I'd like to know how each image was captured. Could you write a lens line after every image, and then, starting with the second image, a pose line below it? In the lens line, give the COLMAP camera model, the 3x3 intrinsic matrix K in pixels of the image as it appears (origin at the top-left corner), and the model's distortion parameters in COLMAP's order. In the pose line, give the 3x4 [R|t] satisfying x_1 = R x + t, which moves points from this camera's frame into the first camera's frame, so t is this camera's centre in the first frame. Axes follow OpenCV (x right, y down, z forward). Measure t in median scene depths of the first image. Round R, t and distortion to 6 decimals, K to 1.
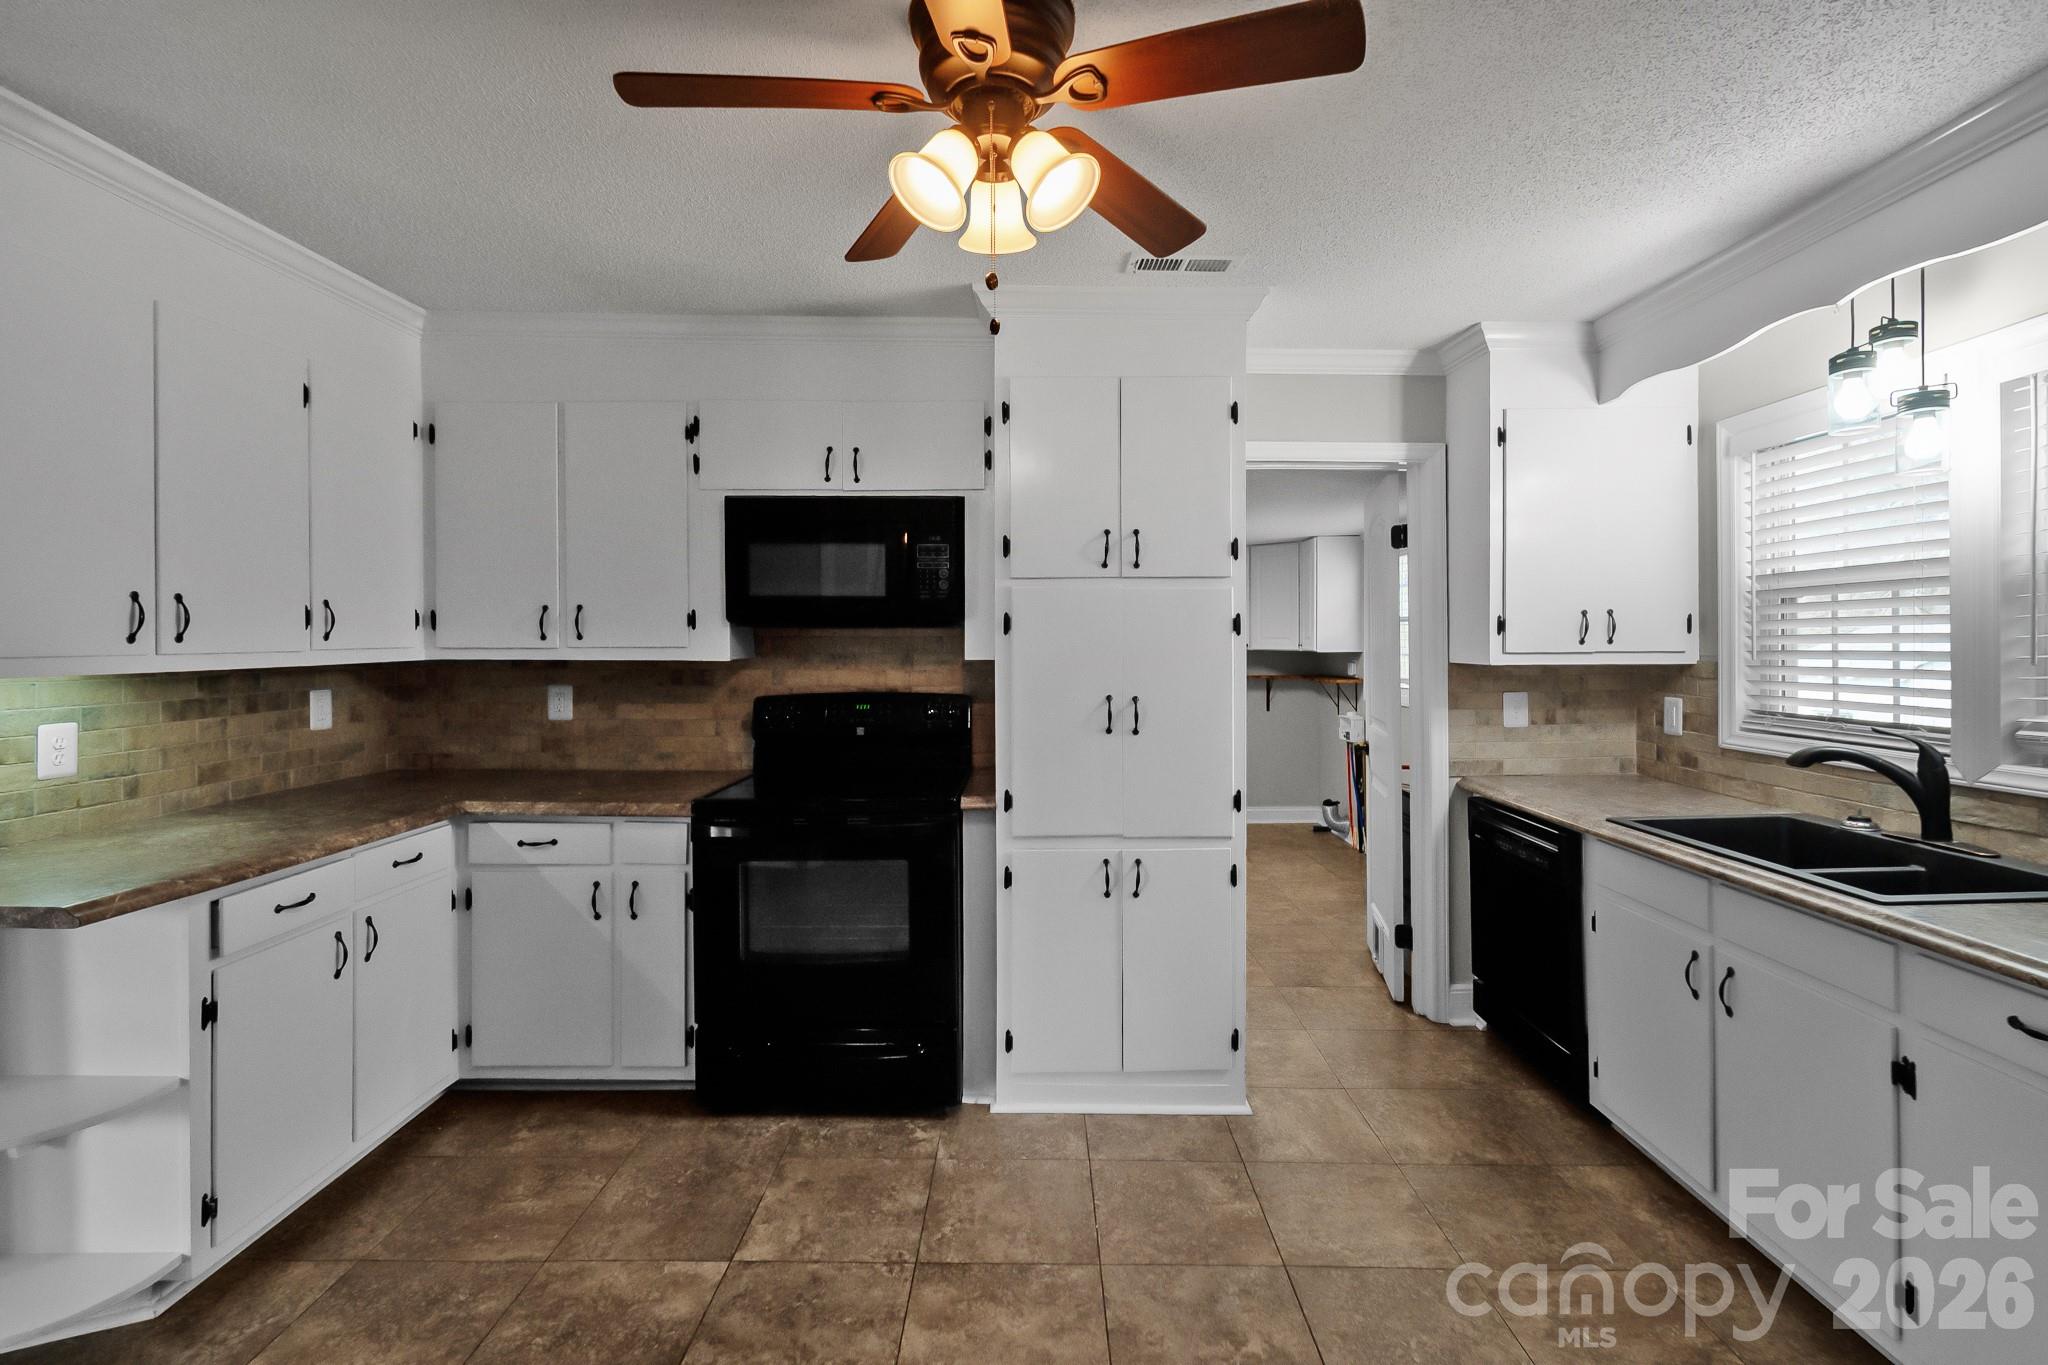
lens RADIAL K [[934.8, 0, 1046.5], [0, 934.8, 643.3], [0, 0, 1]] dist [0.013347, -0.004461]
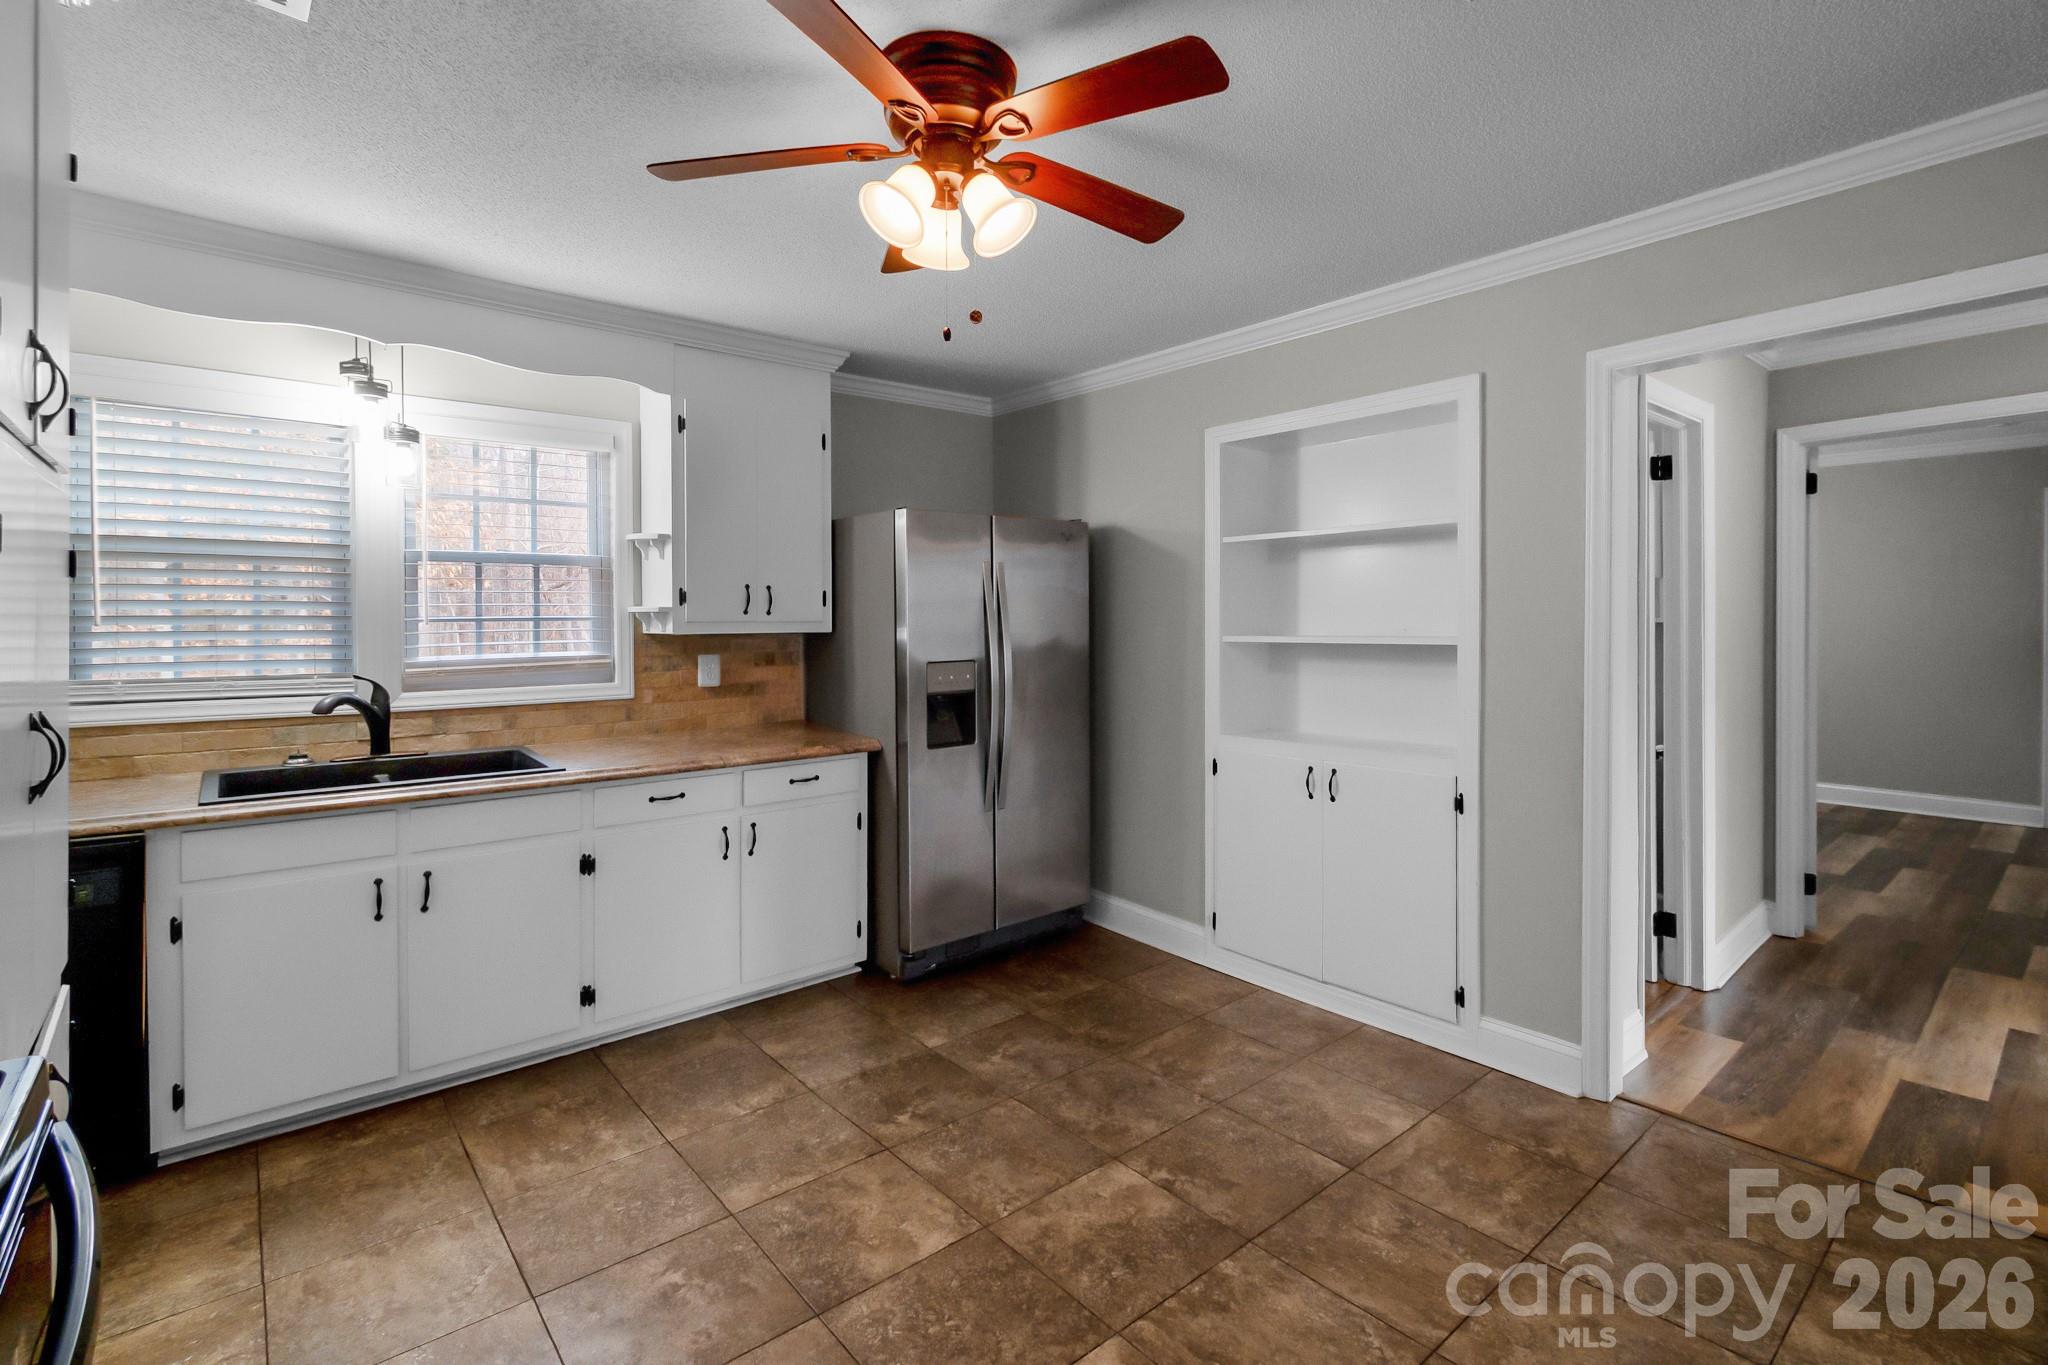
lens RADIAL K [[934.8, 0, 1029.4], [0, 934.8, 617.4], [0, 0, 1]] dist [0.013347, -0.004461]
pose [[-0.642112, -0.000421, 0.766610, -0.553440], [-0.003441, 0.999991, -0.002333, 0.008333], [-0.766603, -0.004136, -0.642108, 0.908344]]
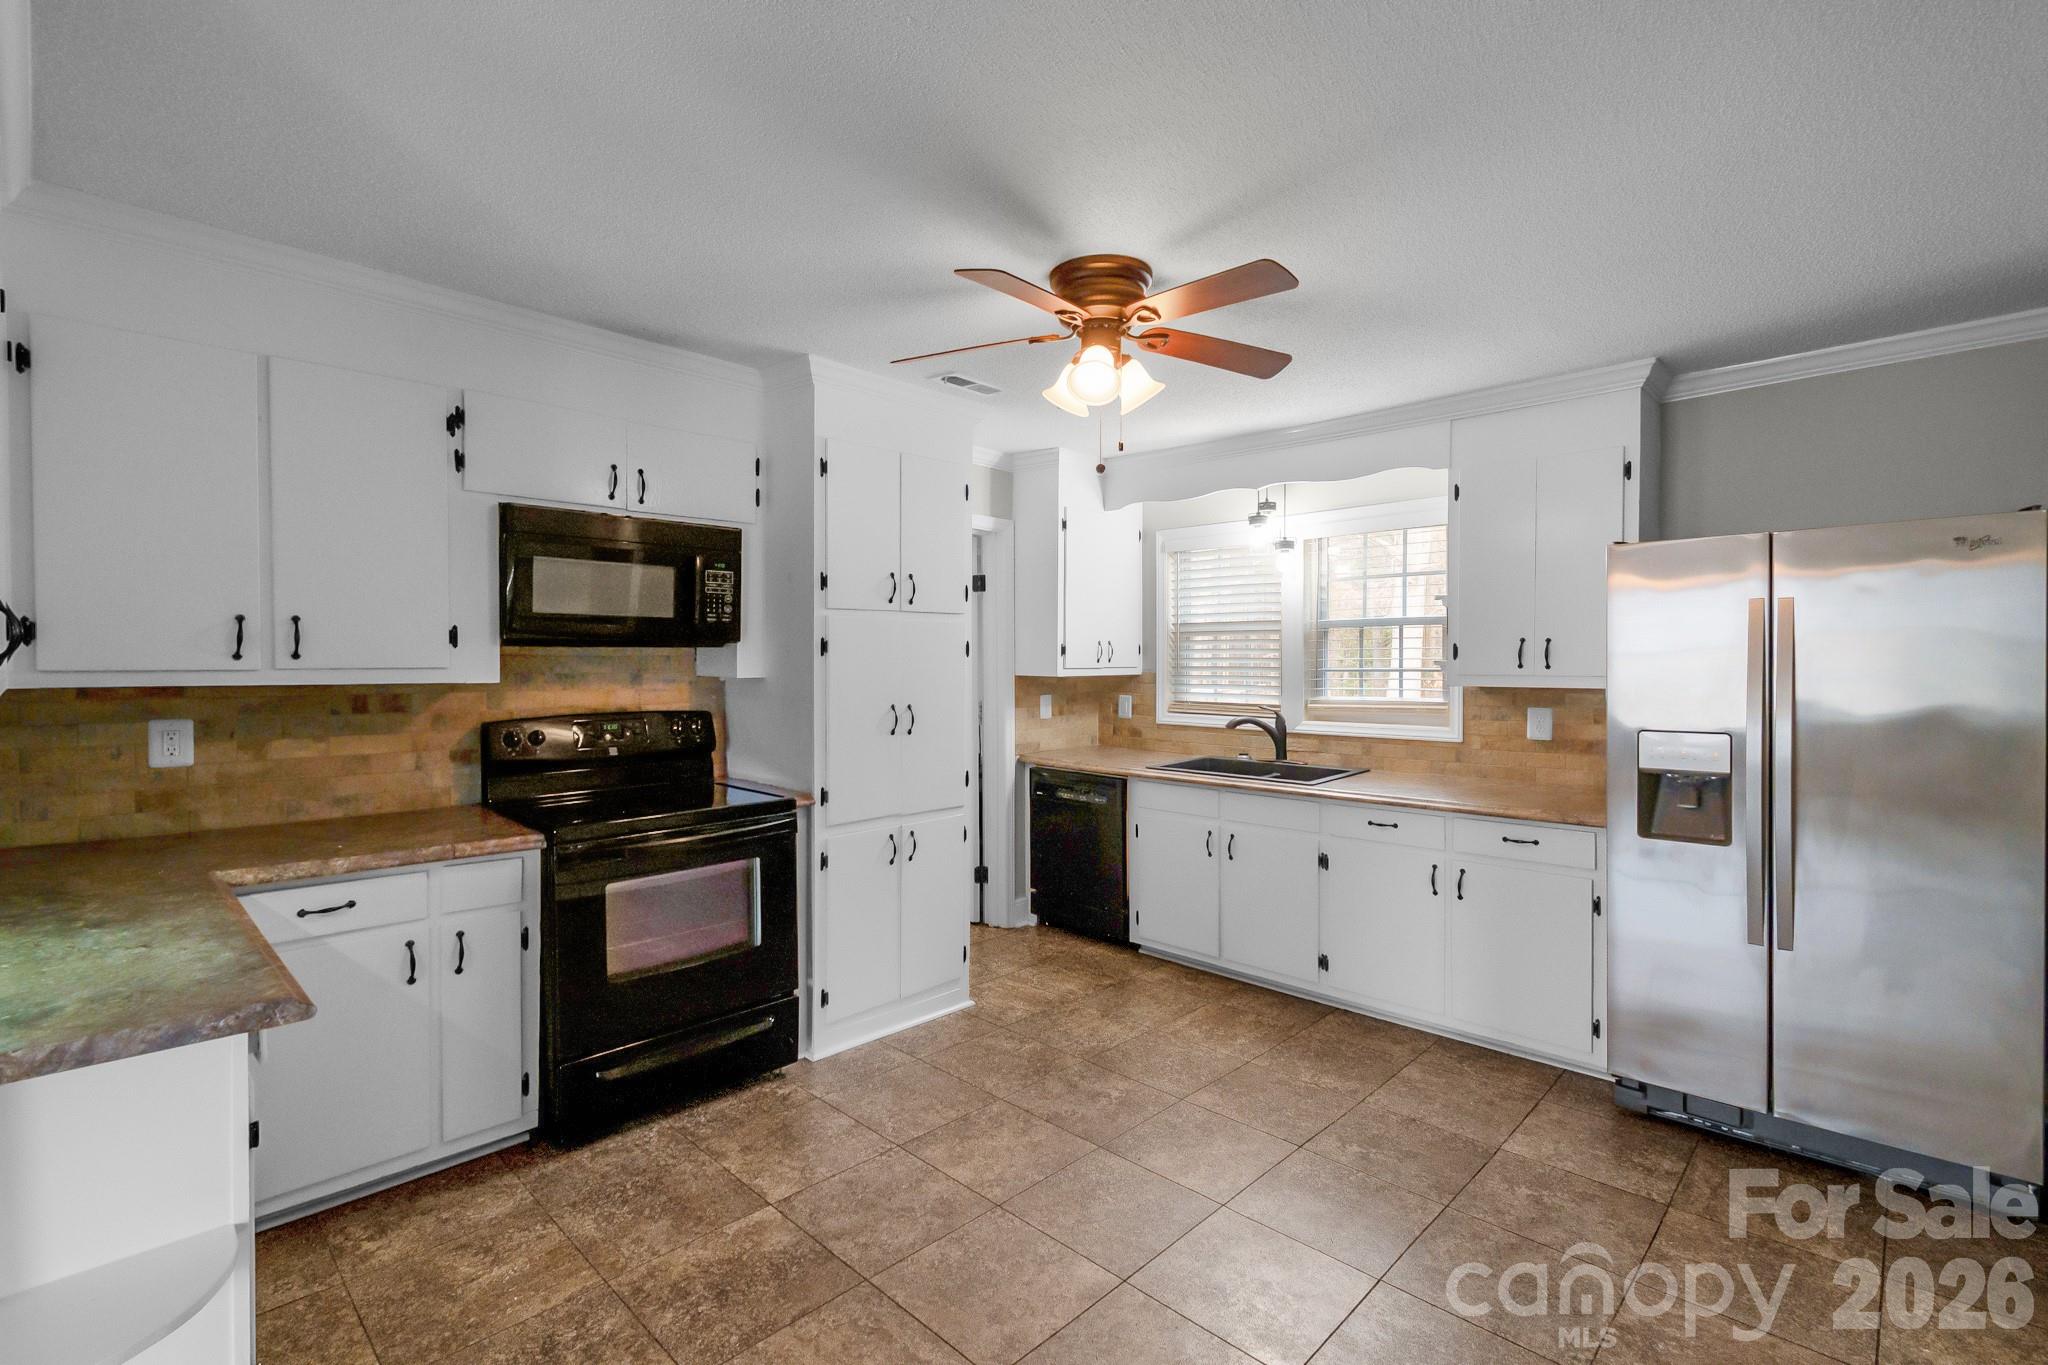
lens RADIAL K [[934.8, 0, 1049.0], [0, 934.8, 672.1], [0, 0, 1]] dist [0.013347, -0.004461]
pose [[0.686367, -0.008875, 0.727201, -0.686293], [-0.004395, 0.999857, 0.016351, -0.009416], [-0.727242, -0.014418, 0.686229, -0.017318]]
